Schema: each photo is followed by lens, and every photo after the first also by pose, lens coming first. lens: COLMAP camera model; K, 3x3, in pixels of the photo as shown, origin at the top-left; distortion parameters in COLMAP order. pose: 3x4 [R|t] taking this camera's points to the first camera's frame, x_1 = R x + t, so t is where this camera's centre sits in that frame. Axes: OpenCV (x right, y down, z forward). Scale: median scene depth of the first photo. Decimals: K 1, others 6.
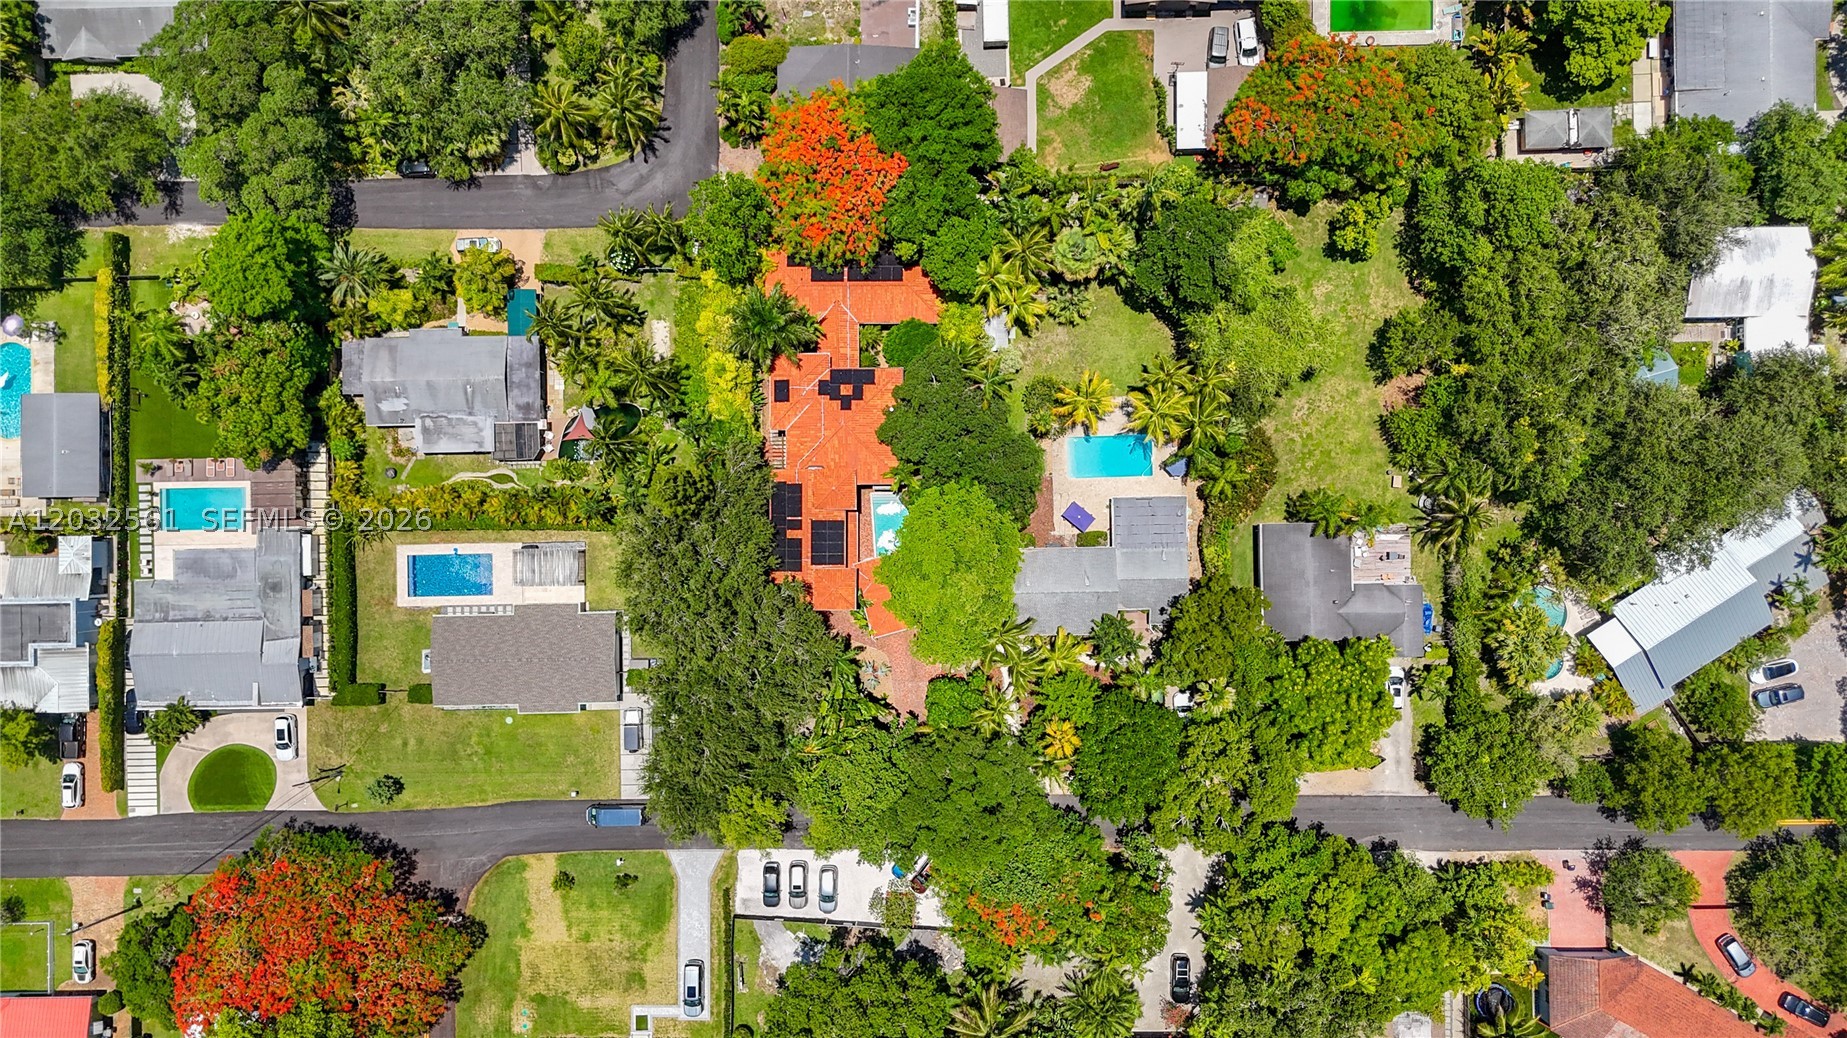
lens RADIAL K [[1273.3, 0, 928.5], [0, 1273.3, 526.7], [0, 0, 1]] dist [0.076668, -0.066379]
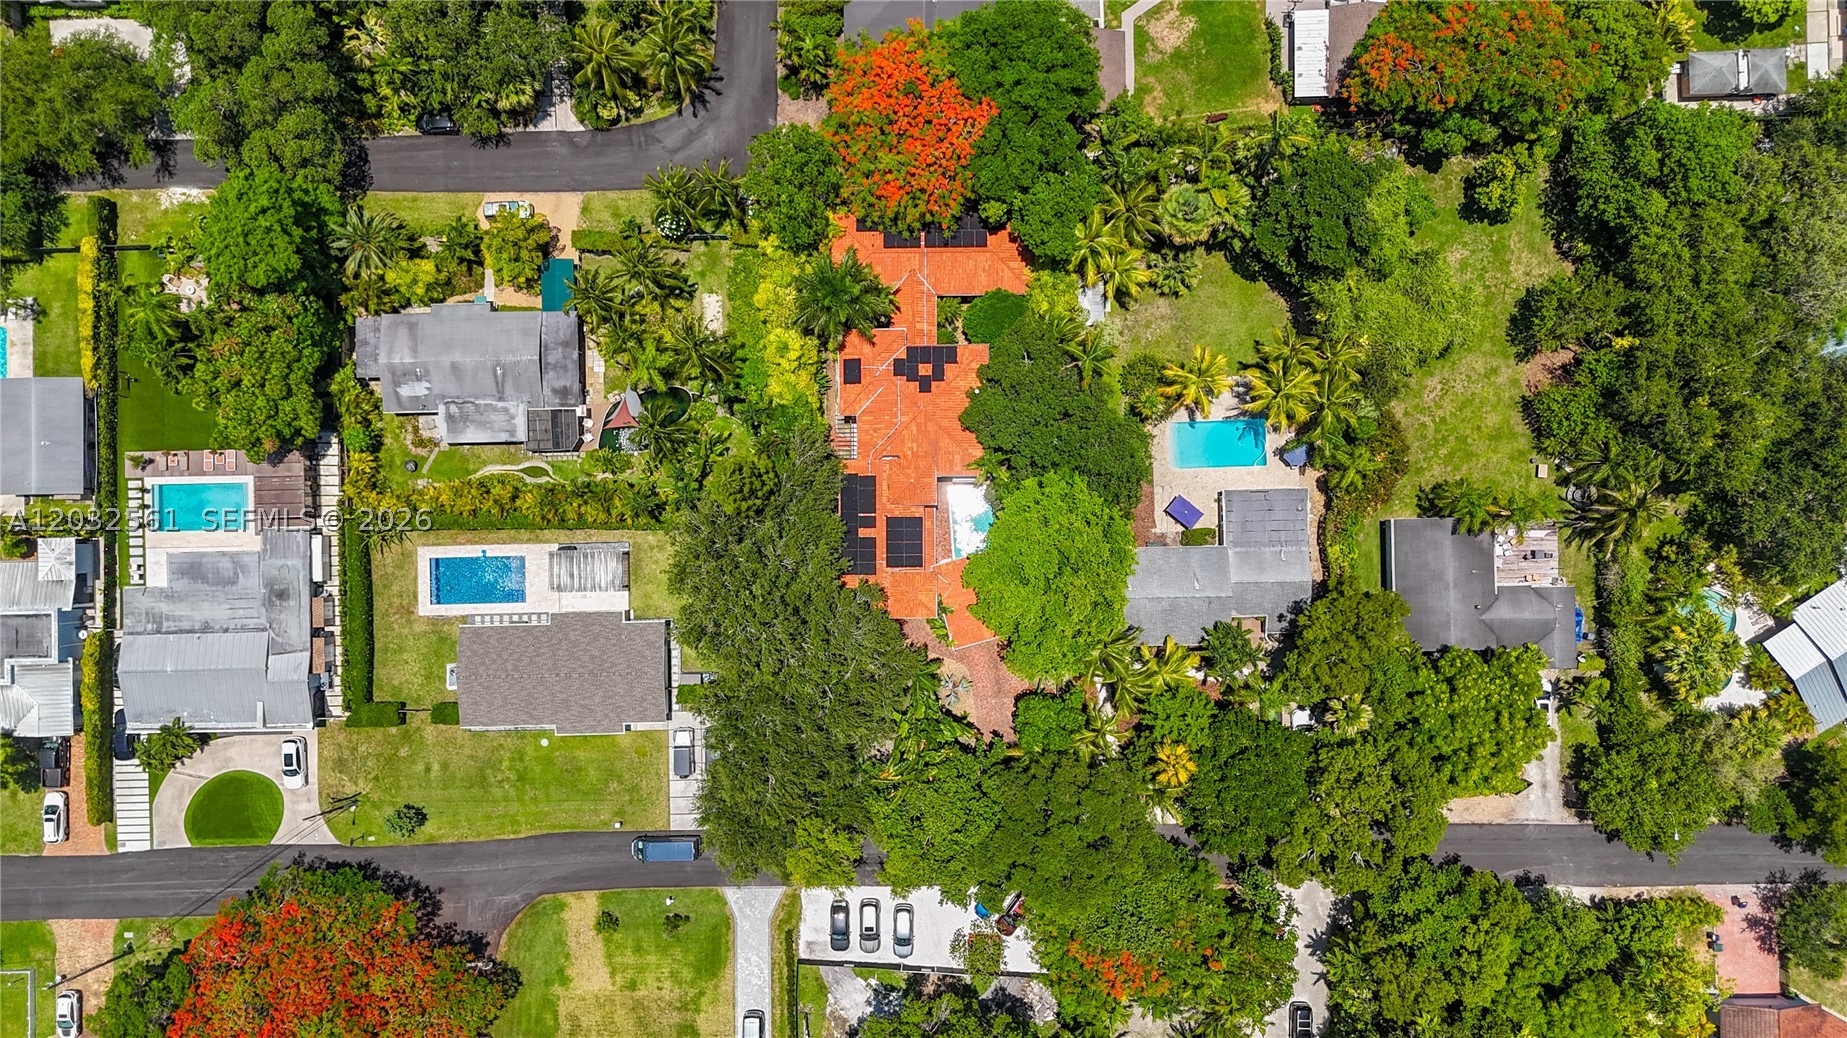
lens RADIAL K [[1273.3, 0, 928.5], [0, 1273.3, 526.7], [0, 0, 1]] dist [0.076668, -0.066379]
pose [[0.999988, -0.003993, 0.002935, -0.063253], [0.003992, 0.999992, 0.000287, 0.001613], [-0.002936, -0.000275, 0.999996, 0.109797]]
